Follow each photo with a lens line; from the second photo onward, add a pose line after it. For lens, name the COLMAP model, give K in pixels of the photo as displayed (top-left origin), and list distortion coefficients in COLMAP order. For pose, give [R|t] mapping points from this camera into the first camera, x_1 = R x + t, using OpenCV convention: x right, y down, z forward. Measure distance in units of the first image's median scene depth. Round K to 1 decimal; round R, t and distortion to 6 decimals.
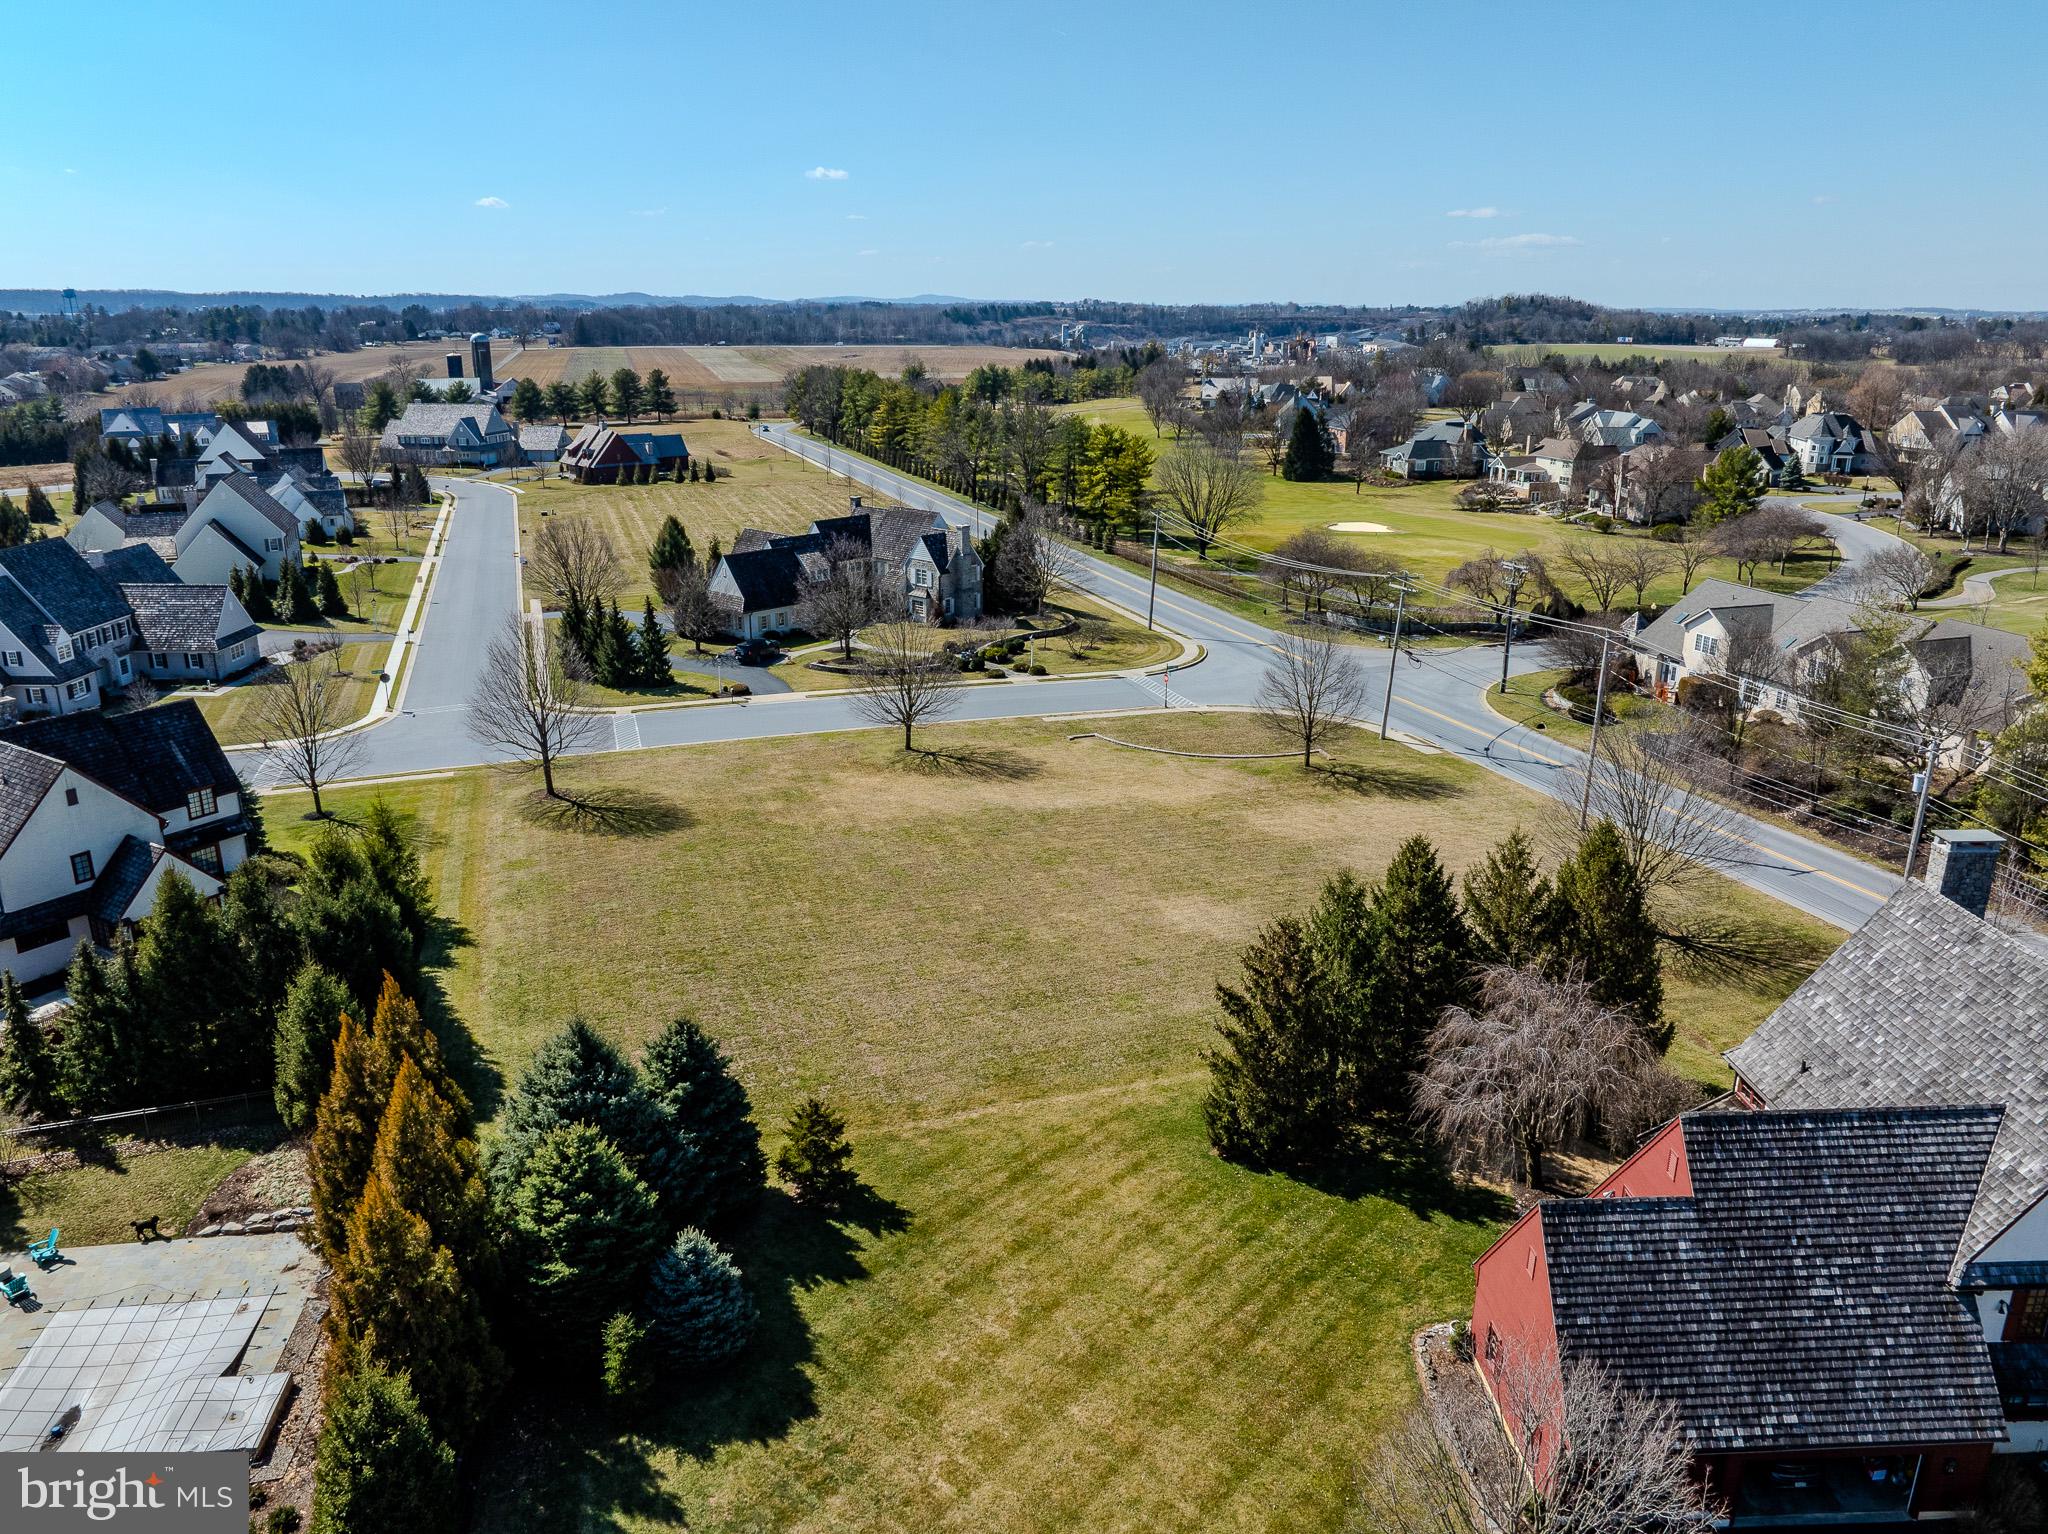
lens RADIAL K [[1446.2, 0, 1026.2], [0, 1446.2, 753.1], [0, 0, 1]] dist [-0.036174, -0.000323]
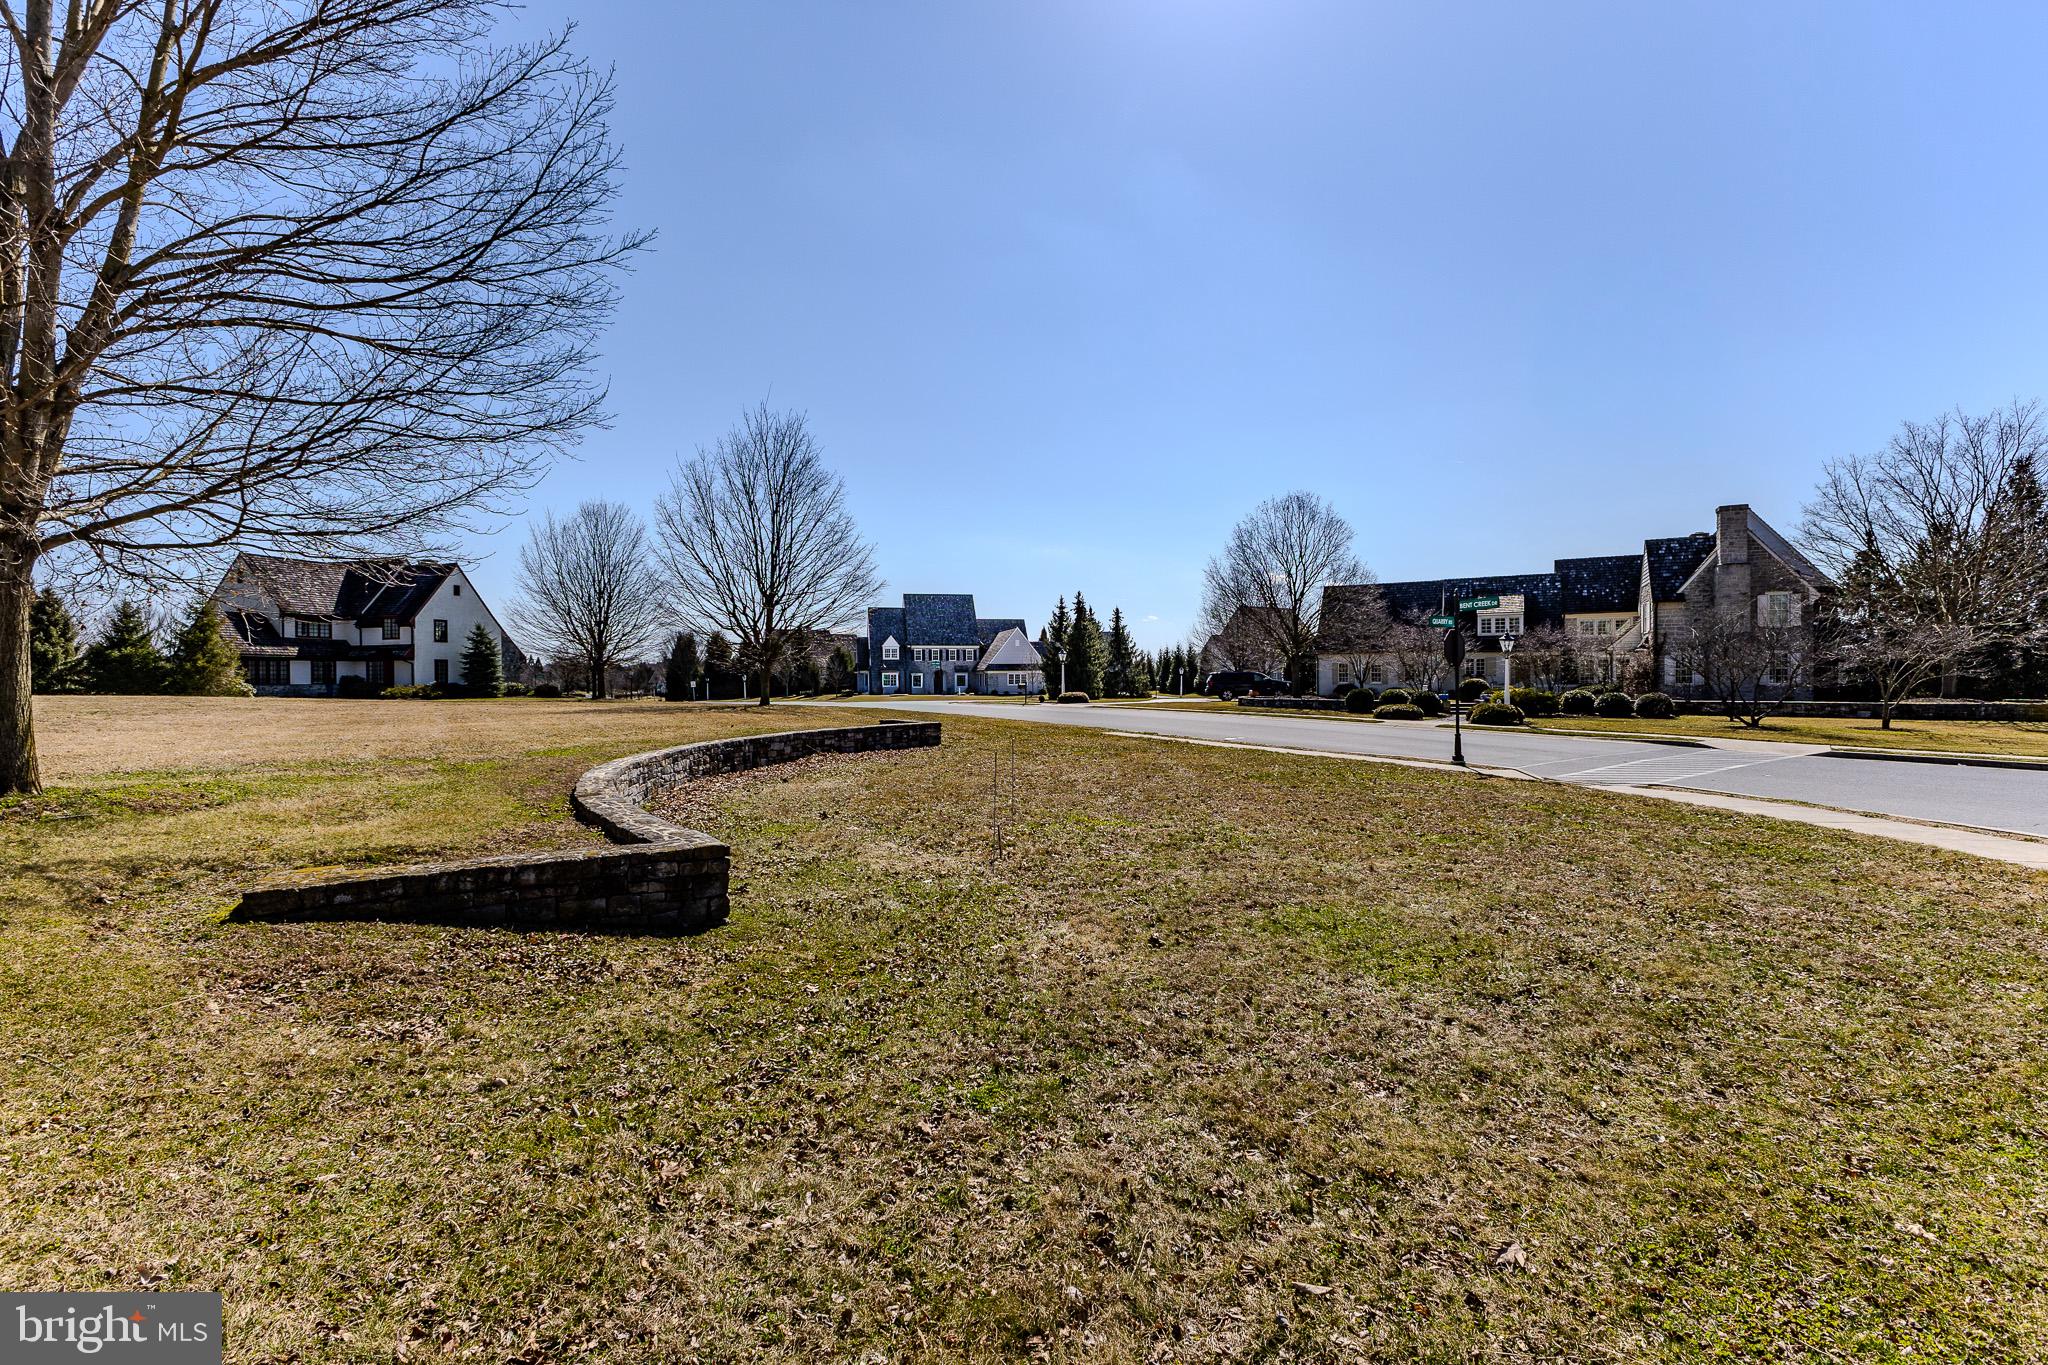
lens RADIAL K [[887.2, 0, 1030.7], [0, 887.2, 686.6], [0, 0, 1]] dist [0.009698, -0.000062]
pose [[0.253874, 0.002701, -0.967233, 0.189863], [-0.279788, 0.957450, -0.070763, -0.010504], [0.925887, 0.288585, 0.243828, 0.720492]]
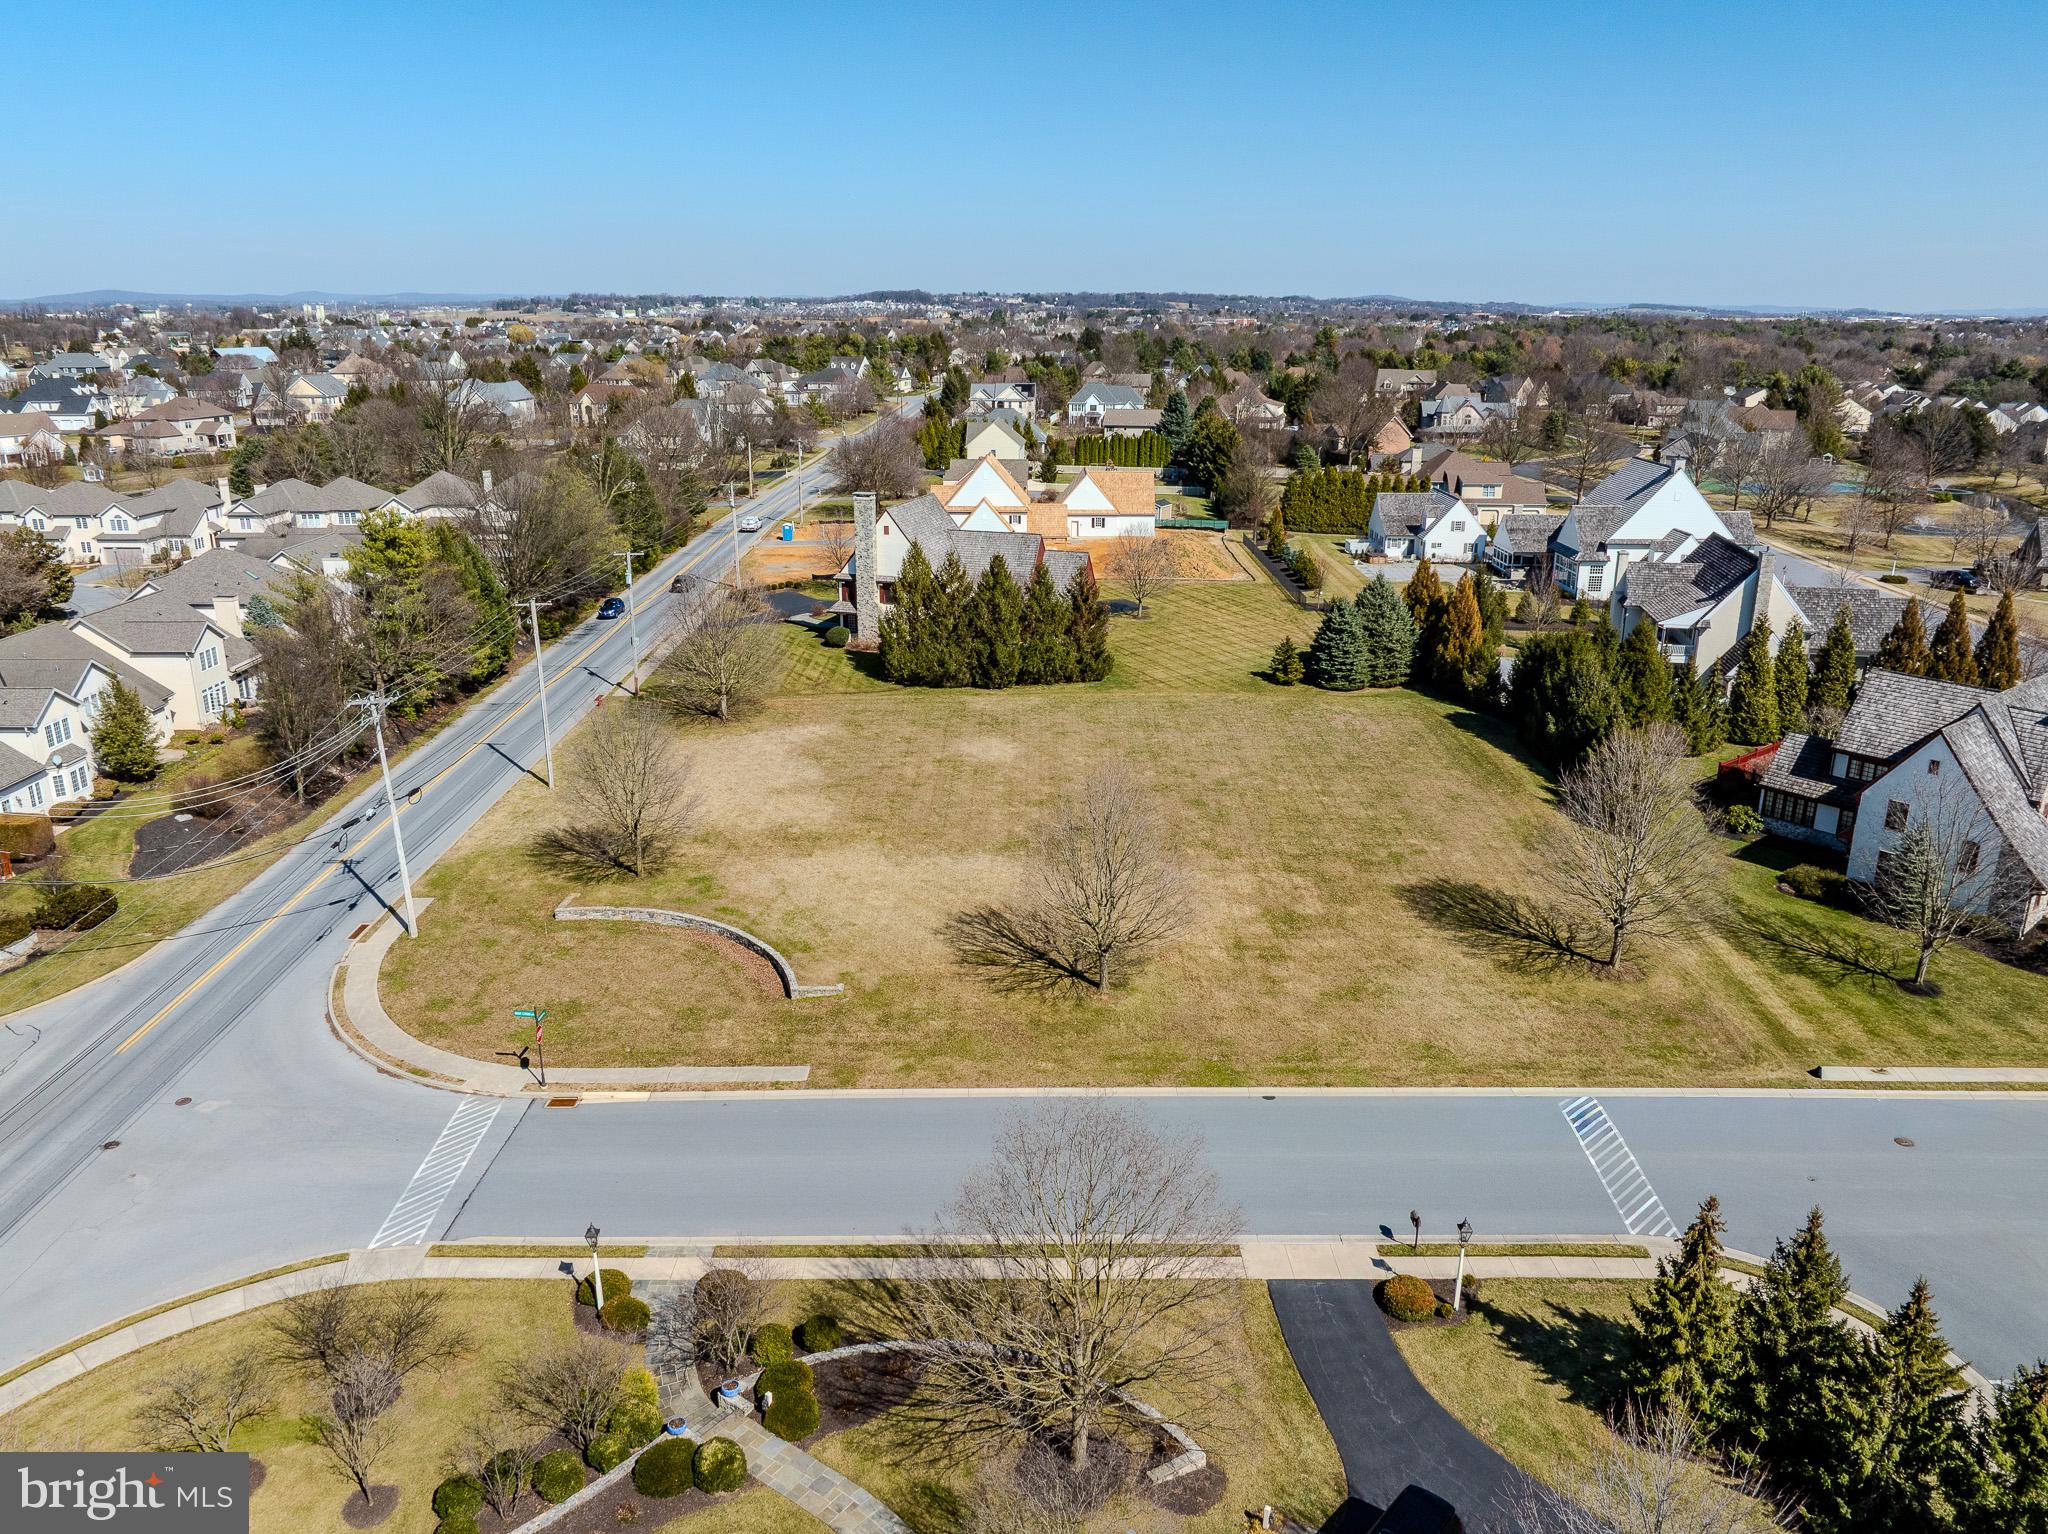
lens RADIAL K [[1446.2, 0, 1028.9], [0, 1446.2, 720.1], [0, 0, 1]] dist [-0.036174, -0.000323]
pose [[-0.943718, -0.098200, 0.315836, -0.172893], [0.091881, 0.839487, 0.535555, -0.323889], [-0.317732, 0.534433, -0.783217, 1.039055]]
